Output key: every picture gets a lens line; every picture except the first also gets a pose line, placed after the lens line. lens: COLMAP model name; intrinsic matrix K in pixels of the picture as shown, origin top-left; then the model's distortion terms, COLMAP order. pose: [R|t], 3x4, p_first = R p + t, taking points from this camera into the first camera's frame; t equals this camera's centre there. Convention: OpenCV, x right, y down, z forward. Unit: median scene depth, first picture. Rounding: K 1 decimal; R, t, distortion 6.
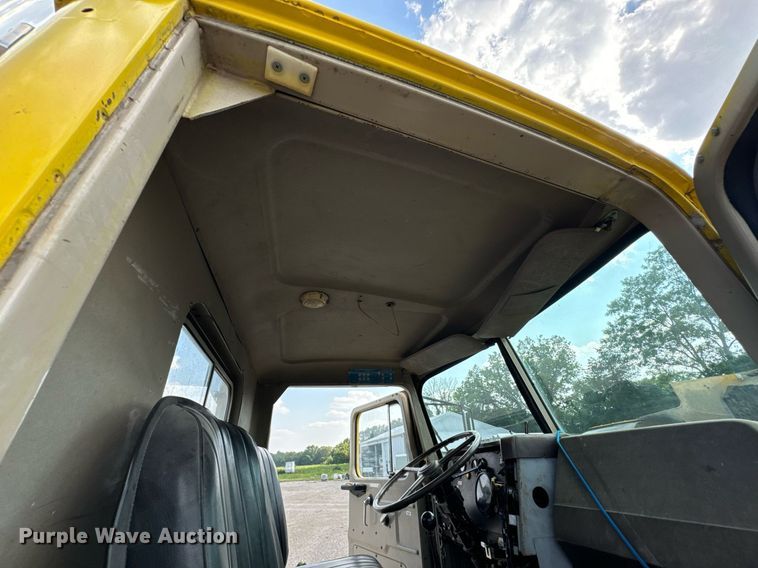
lens RADIAL K [[302.4, 0, 379.0], [0, 302.4, 284.0], [0, 0, 1]] dist [0.000424, -0.000113]
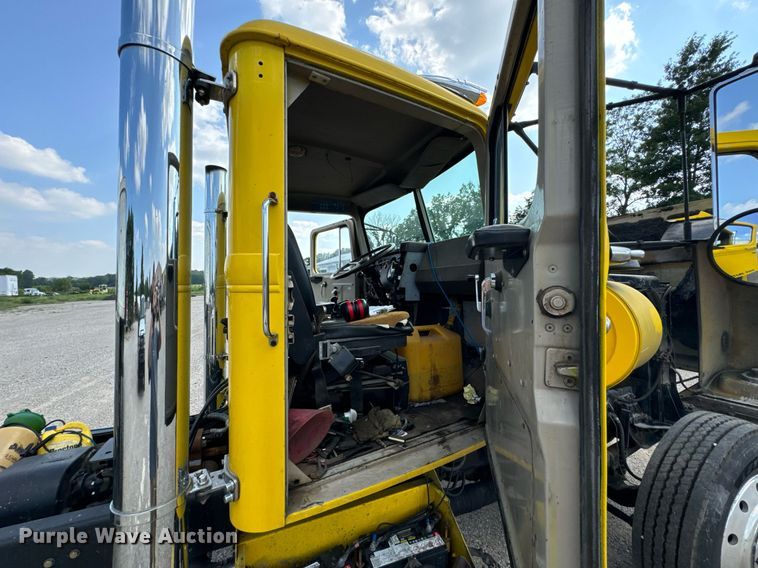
lens RADIAL K [[302.4, 0, 379.0], [0, 302.4, 284.0], [0, 0, 1]] dist [0.000424, -0.000113]
pose [[0.982620, 0.029804, 0.183219, -0.050495], [-0.119185, 0.858000, 0.499631, -0.128546], [-0.142310, -0.512784, 0.846641, -0.454415]]
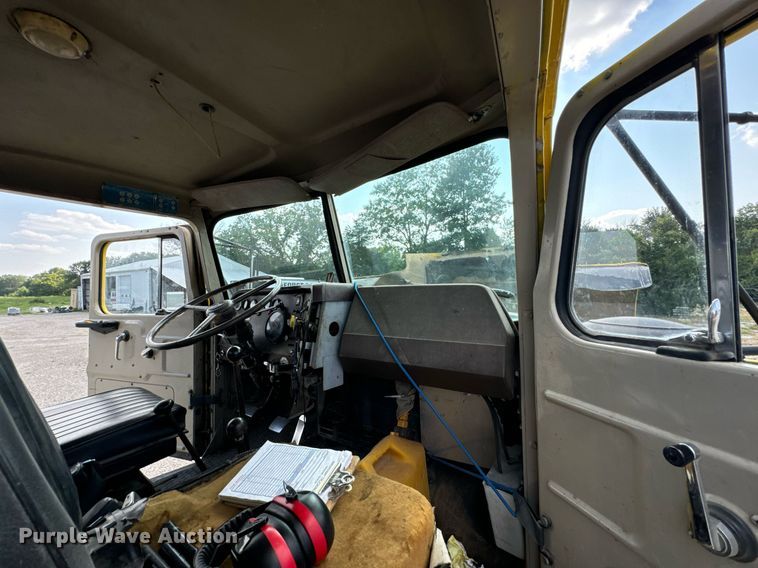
lens RADIAL K [[304.8, 0, 379.0], [0, 304.8, 284.0], [0, 0, 1]] dist [-0.003746, 0.000103]
pose [[0.745934, 0.050720, 0.664085, -0.086791], [-0.354418, 0.874424, 0.331315, 0.038840], [-0.563888, -0.482503, 0.670239, 0.085559]]
